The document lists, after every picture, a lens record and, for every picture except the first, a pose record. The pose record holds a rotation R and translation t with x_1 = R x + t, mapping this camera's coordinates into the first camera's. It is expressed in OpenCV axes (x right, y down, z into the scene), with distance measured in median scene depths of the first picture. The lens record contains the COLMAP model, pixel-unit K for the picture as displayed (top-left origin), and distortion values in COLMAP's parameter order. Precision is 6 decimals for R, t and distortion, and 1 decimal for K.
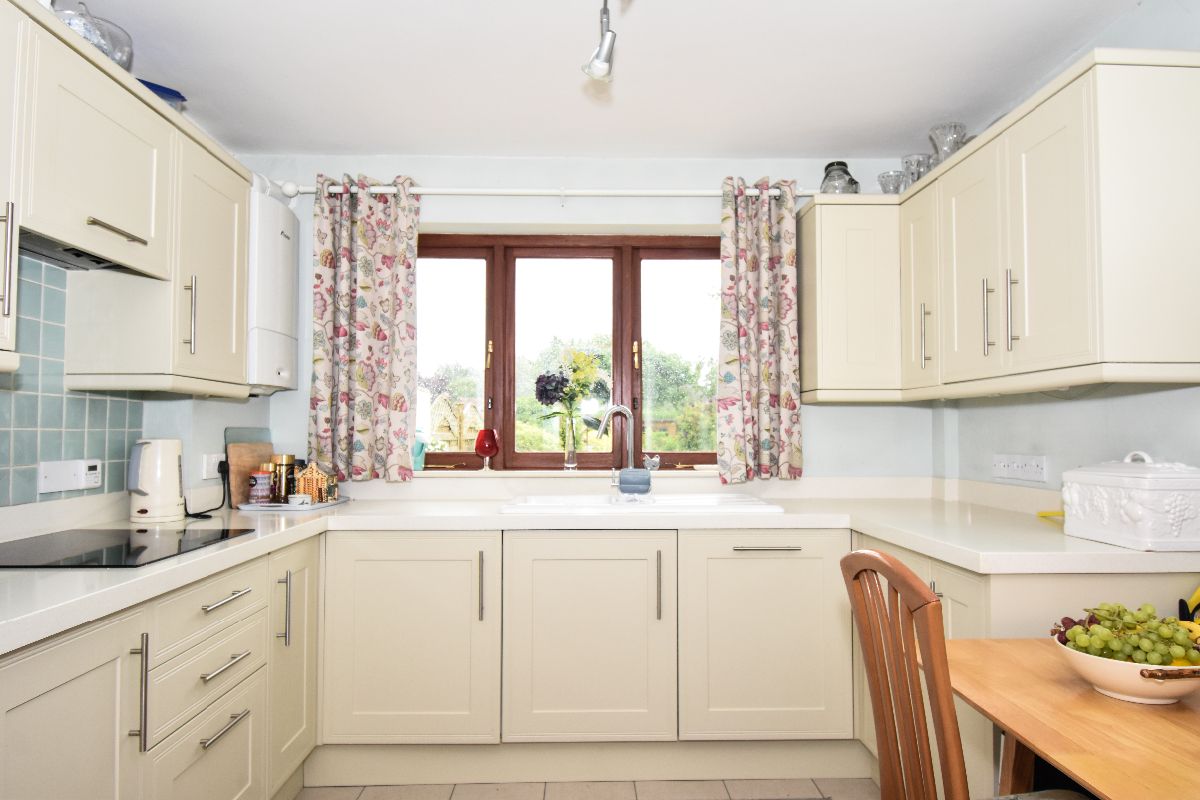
lens RADIAL K [[756.3, 0, 600.0], [0, 756.3, 400.0], [0, 0, 1]] dist [-0.003916, -0.000016]
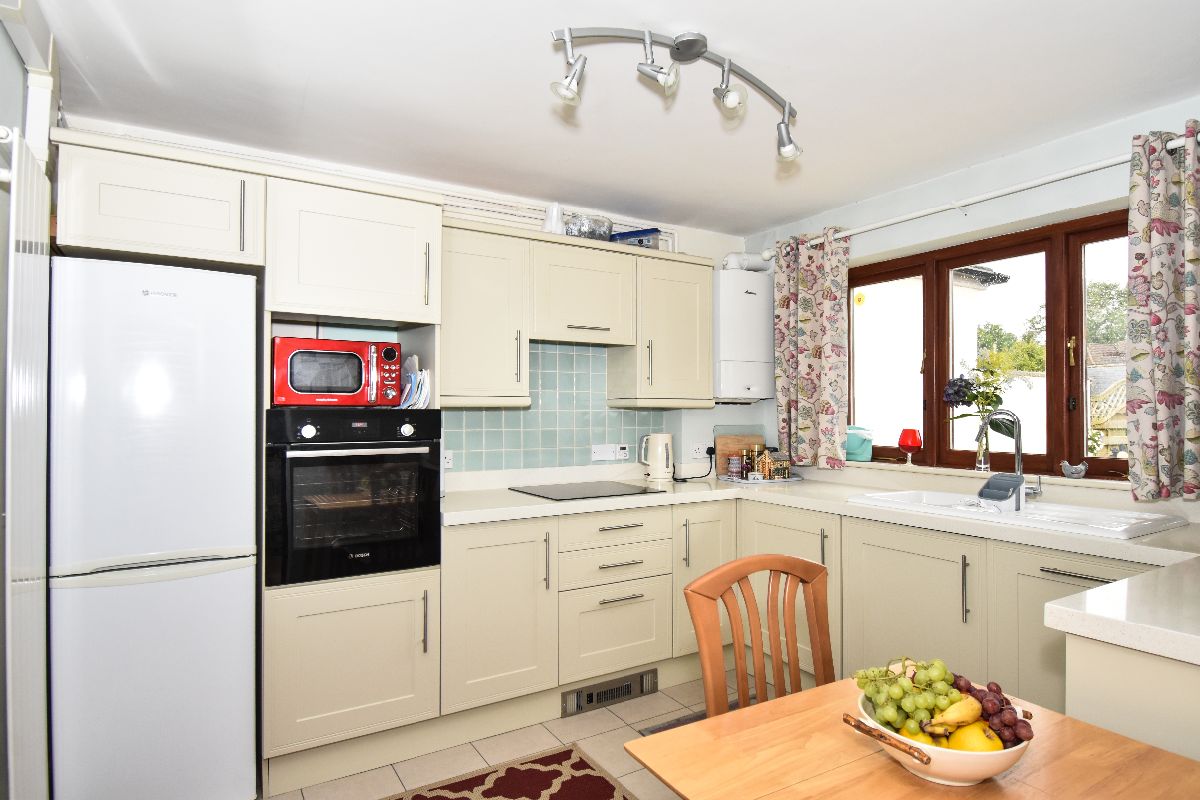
lens RADIAL K [[654.1, 0, 600.0], [0, 654.1, 400.0], [0, 0, 1]] dist [-0.001850, -0.000762]
pose [[0.501849, -0.014879, -0.864827, 0.497589], [0.036605, 0.999322, 0.004048, -0.027186], [0.864180, -0.033689, 0.502053, 0.114046]]
